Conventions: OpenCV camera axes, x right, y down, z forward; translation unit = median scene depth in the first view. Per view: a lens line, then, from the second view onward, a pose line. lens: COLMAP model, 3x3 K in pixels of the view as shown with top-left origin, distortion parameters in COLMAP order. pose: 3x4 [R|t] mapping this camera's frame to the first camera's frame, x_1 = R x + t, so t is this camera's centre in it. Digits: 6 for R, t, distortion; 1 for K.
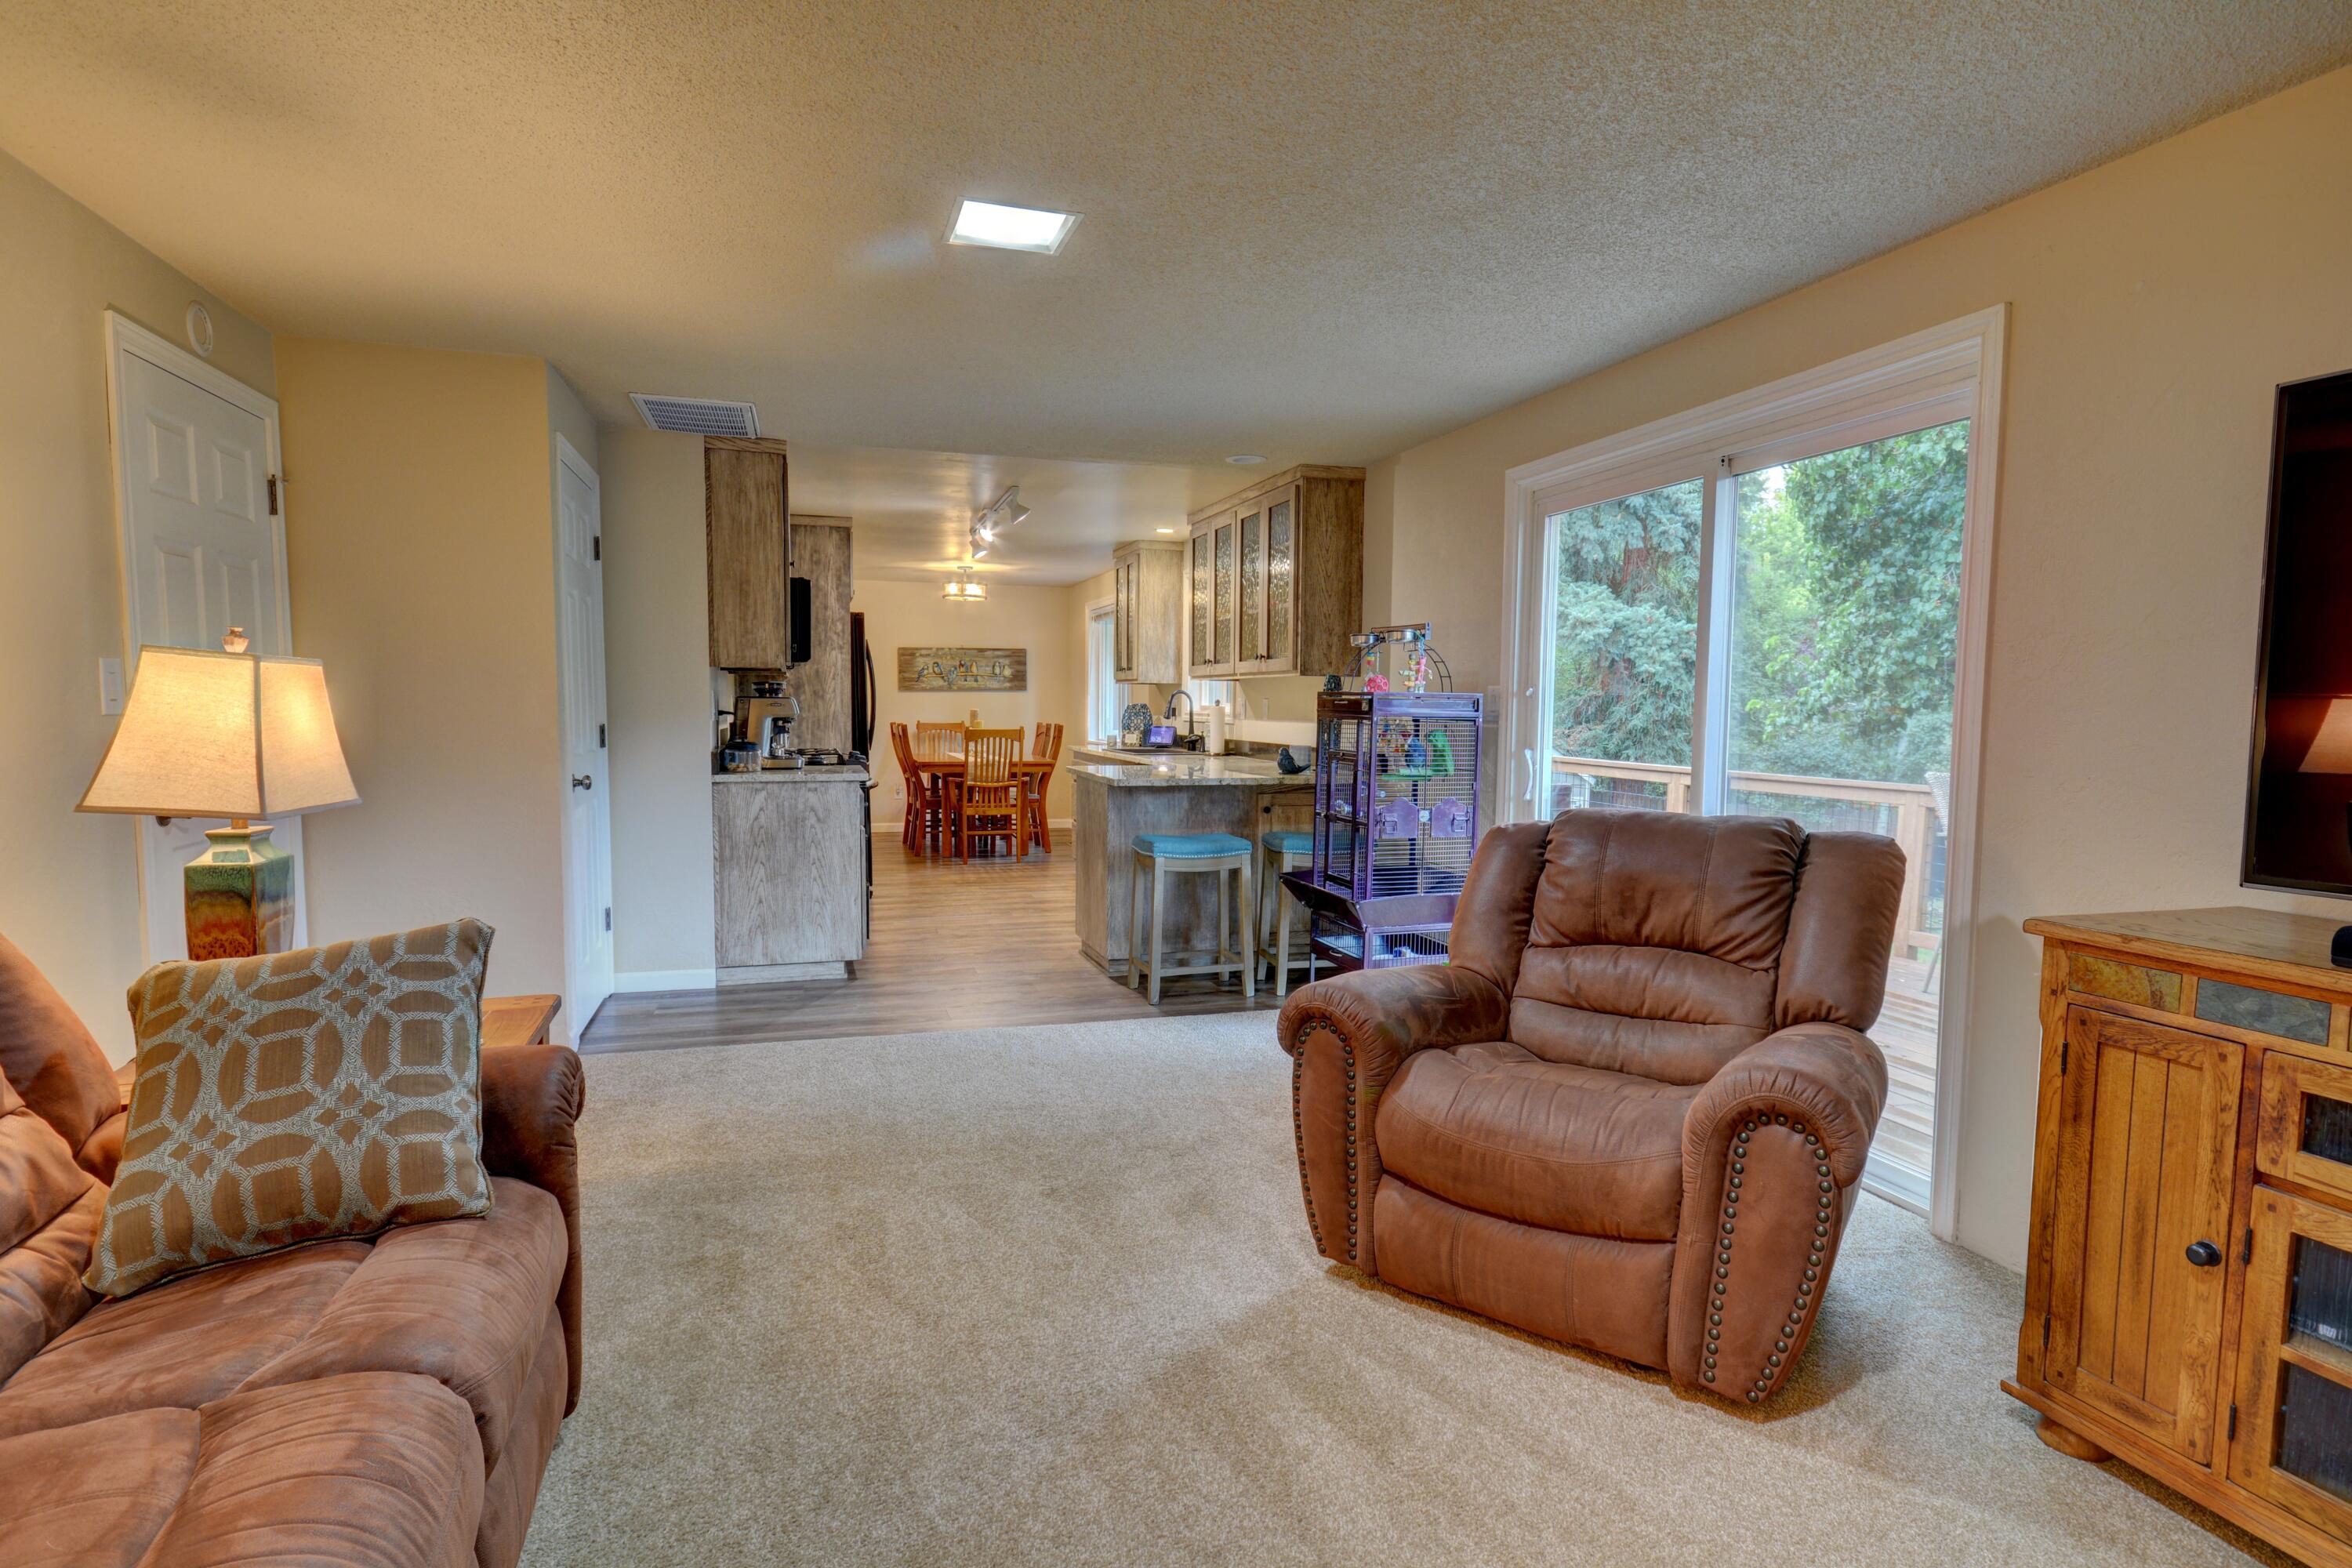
lens RADIAL K [[1196.3, 0, 1169.2], [0, 1196.3, 792.6], [0, 0, 1]] dist [0.013414, -0.004413]
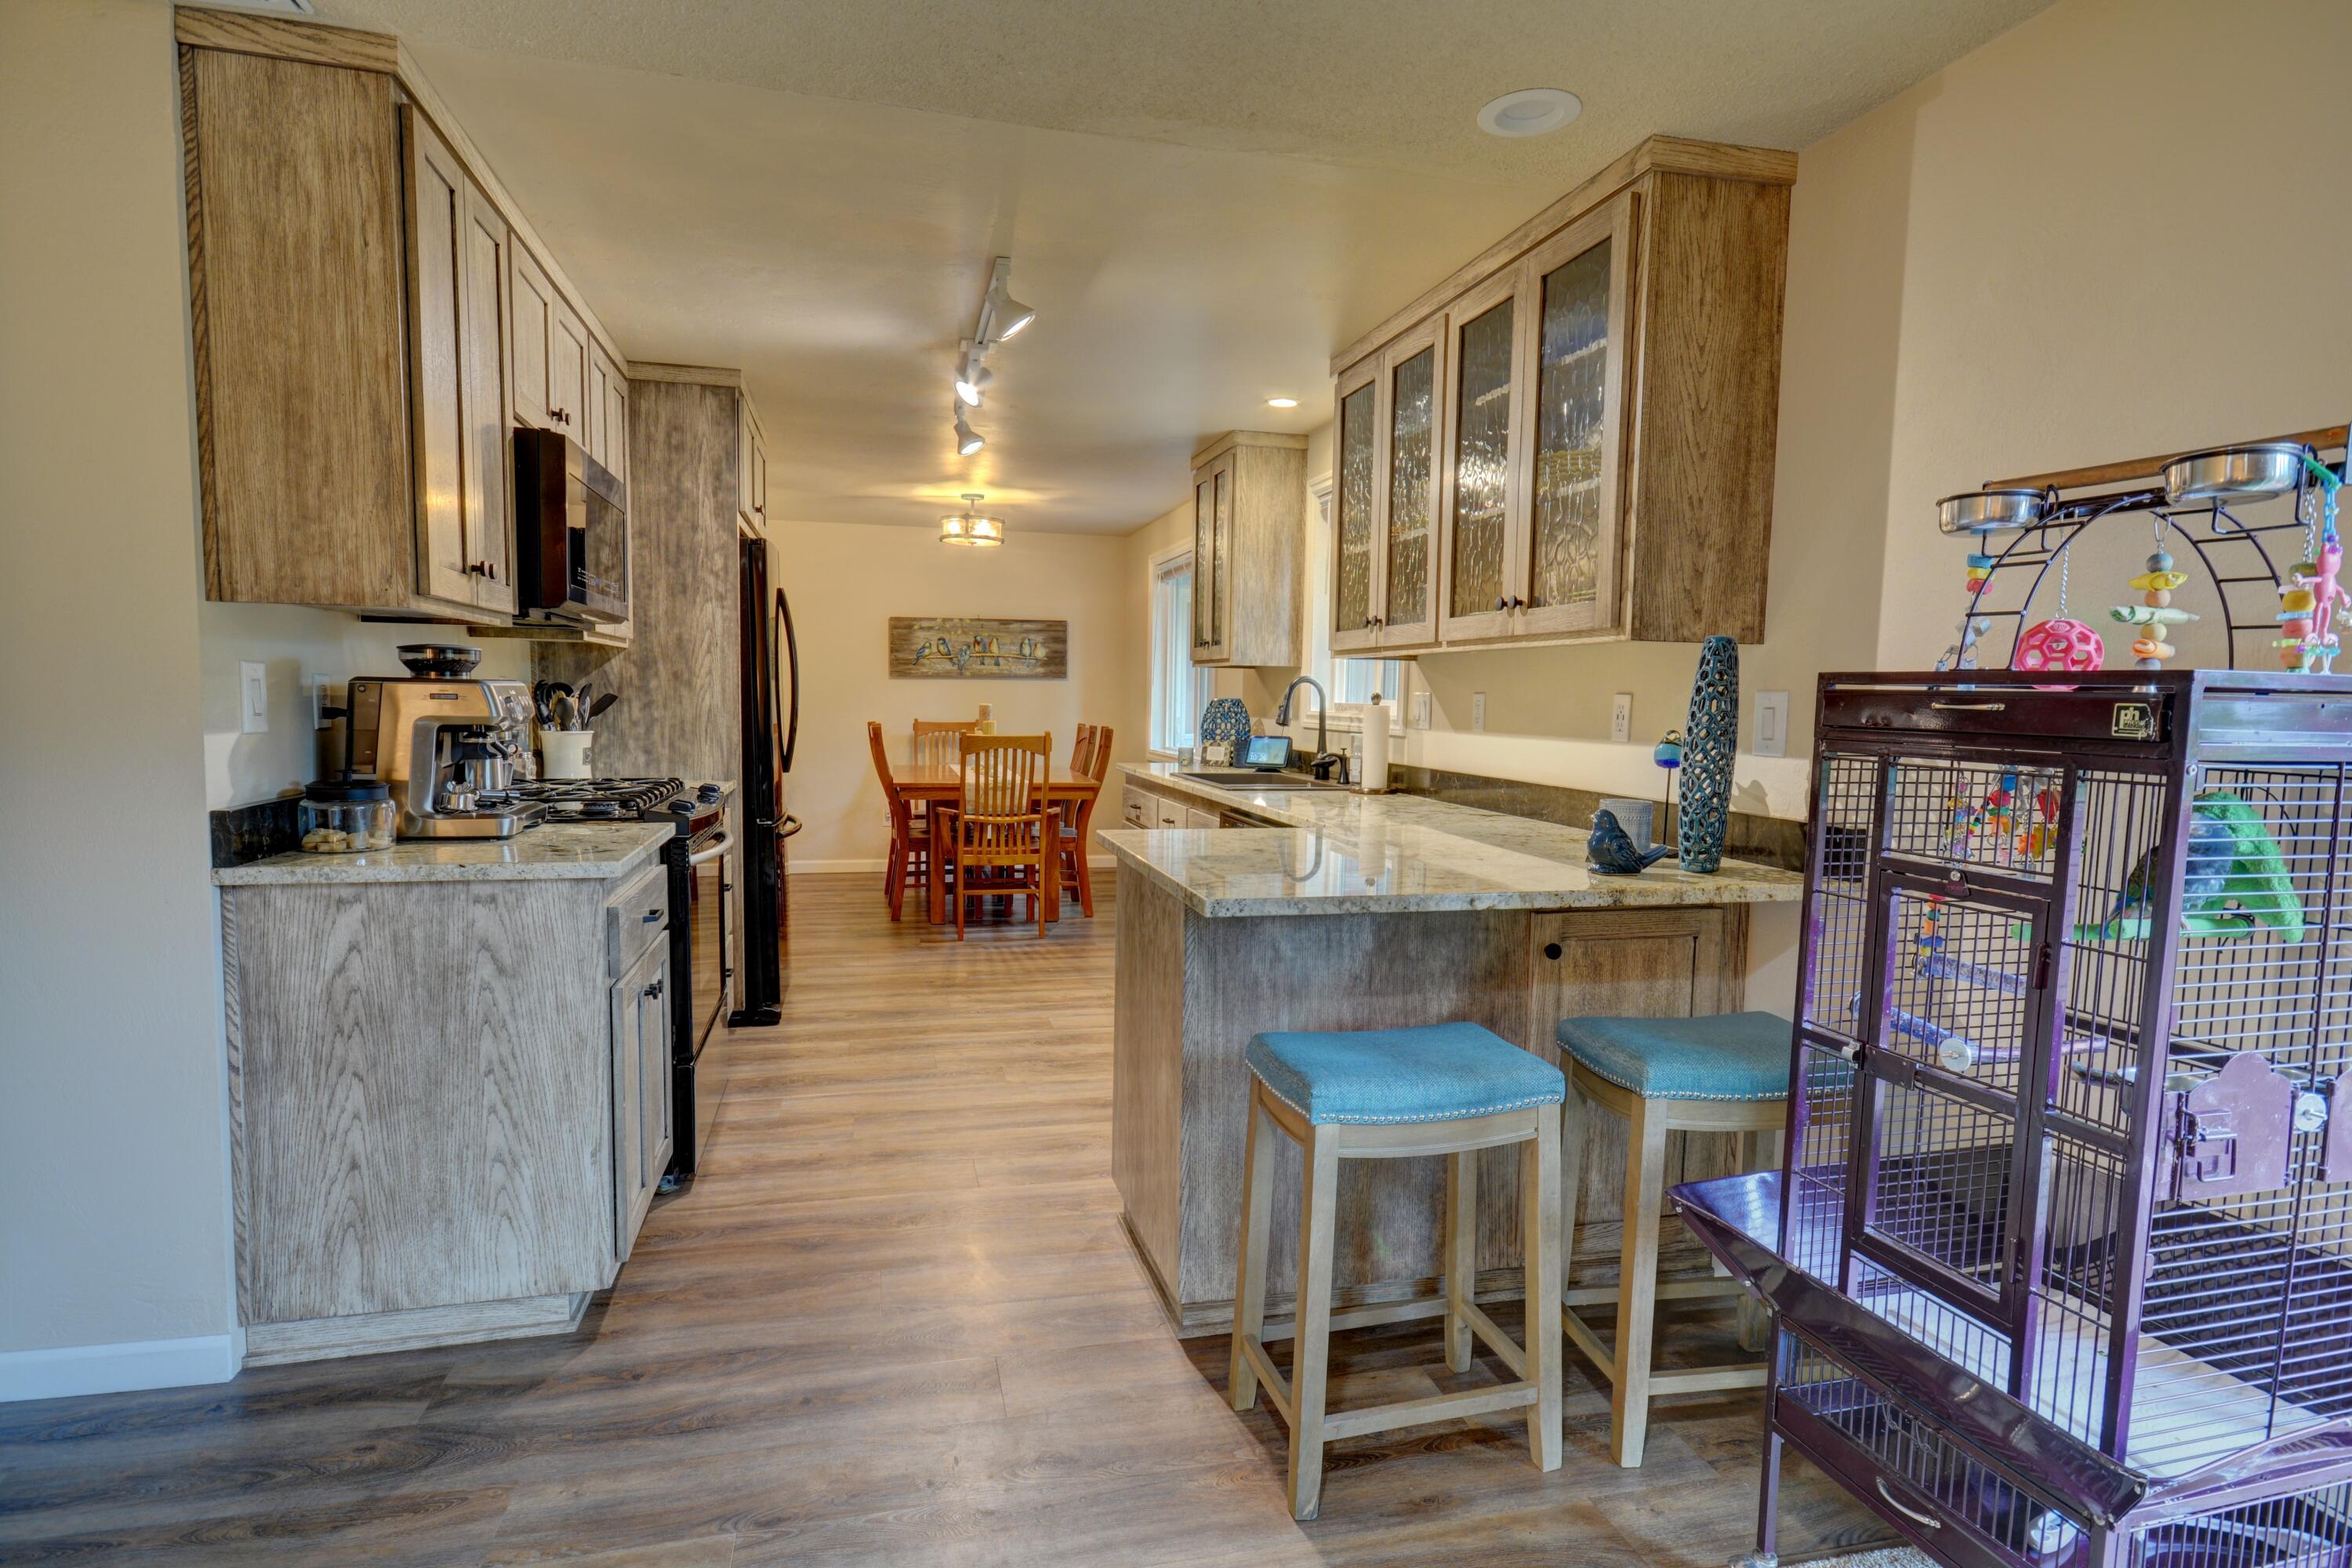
lens RADIAL K [[1196.3, 0, 1162.0], [0, 1196.3, 800.5], [0, 0, 1]] dist [0.013414, -0.004413]
pose [[0.998124, 0.013771, -0.059654, -0.034882], [-0.012986, 0.999824, 0.013520, -0.044905], [0.059829, -0.012720, 0.998128, 0.579641]]
